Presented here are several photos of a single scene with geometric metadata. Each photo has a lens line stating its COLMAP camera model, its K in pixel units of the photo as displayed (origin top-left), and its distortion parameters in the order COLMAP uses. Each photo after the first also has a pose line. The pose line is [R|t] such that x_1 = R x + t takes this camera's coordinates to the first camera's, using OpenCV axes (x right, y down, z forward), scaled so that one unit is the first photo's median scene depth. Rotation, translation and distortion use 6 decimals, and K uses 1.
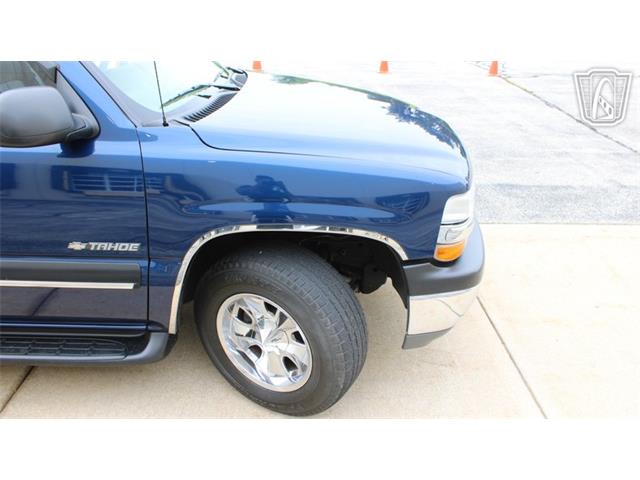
lens RADIAL K [[557.5, 0, 320.0], [0, 557.5, 240.0], [0, 0, 1]] dist [-0.115833, 0.006283]
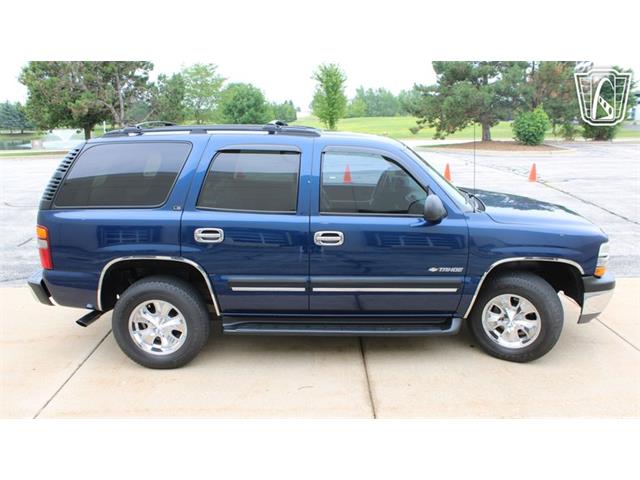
lens RADIAL K [[534.8, 0, 320.0], [0, 534.8, 240.0], [0, 0, 1]] dist [-0.130169, 0.077126]
pose [[0.999408, -0.022656, -0.025874, -0.765779], [0.017504, 0.982699, -0.184383, 0.247508], [0.029603, 0.183821, 0.982514, -0.950757]]
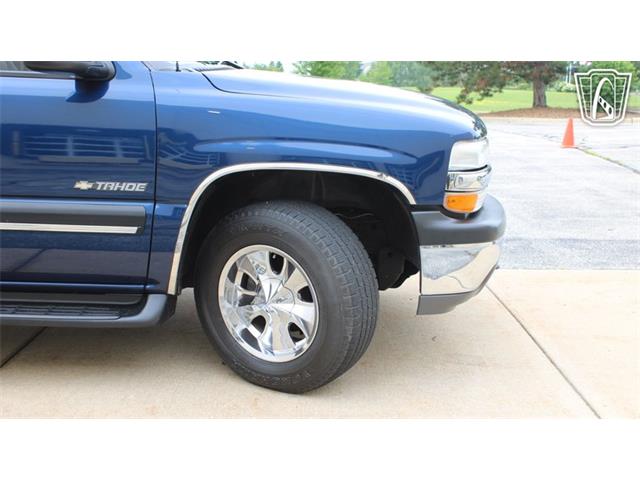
lens RADIAL K [[796.4, 0, 320.0], [0, 796.4, 240.0], [0, 0, 1]] dist [-0.042479, -0.046429]
pose [[0.999410, -0.004177, -0.034102, 0.035051], [-0.003611, 0.974316, -0.225157, 0.406371], [0.034167, 0.225147, 0.973726, -0.356315]]
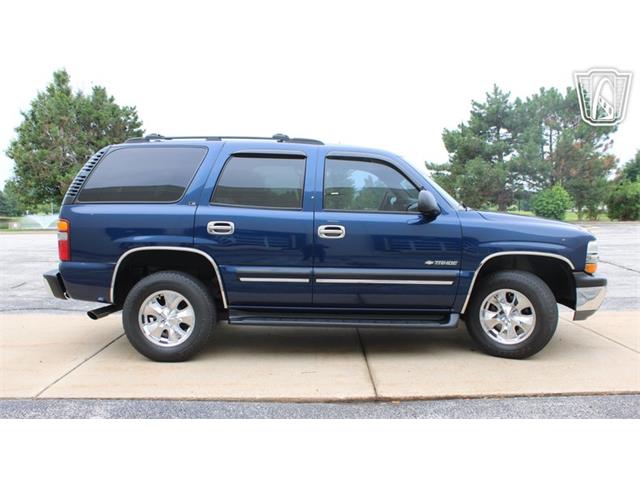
lens RADIAL K [[599.8, 0, 320.0], [0, 599.8, 240.0], [0, 0, 1]] dist [-0.099404, 0.006999]
pose [[0.999382, -0.020552, -0.028507, -0.762337], [0.009036, 0.934170, -0.356715, 0.731517], [0.033961, 0.356237, 0.933778, -1.218009]]
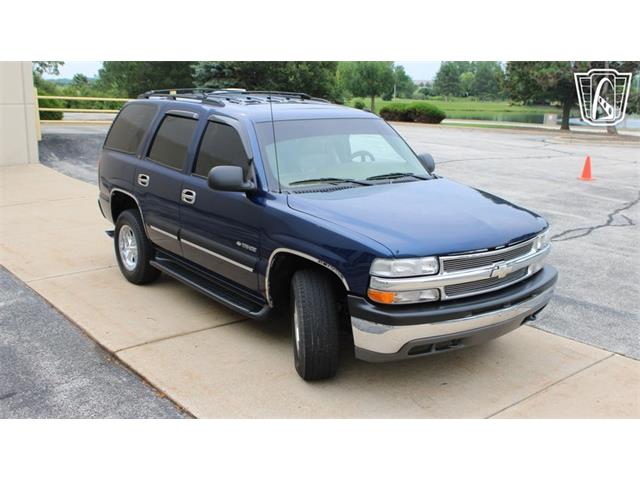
lens RADIAL K [[672.8, 0, 320.0], [0, 672.8, 240.0], [0, 0, 1]] dist [-0.075408, 0.016780]
pose [[0.596105, 0.168135, -0.785105, 1.589067], [-0.329519, 0.942915, -0.048263, 0.018186], [0.732172, 0.287477, 0.617480, -0.308999]]
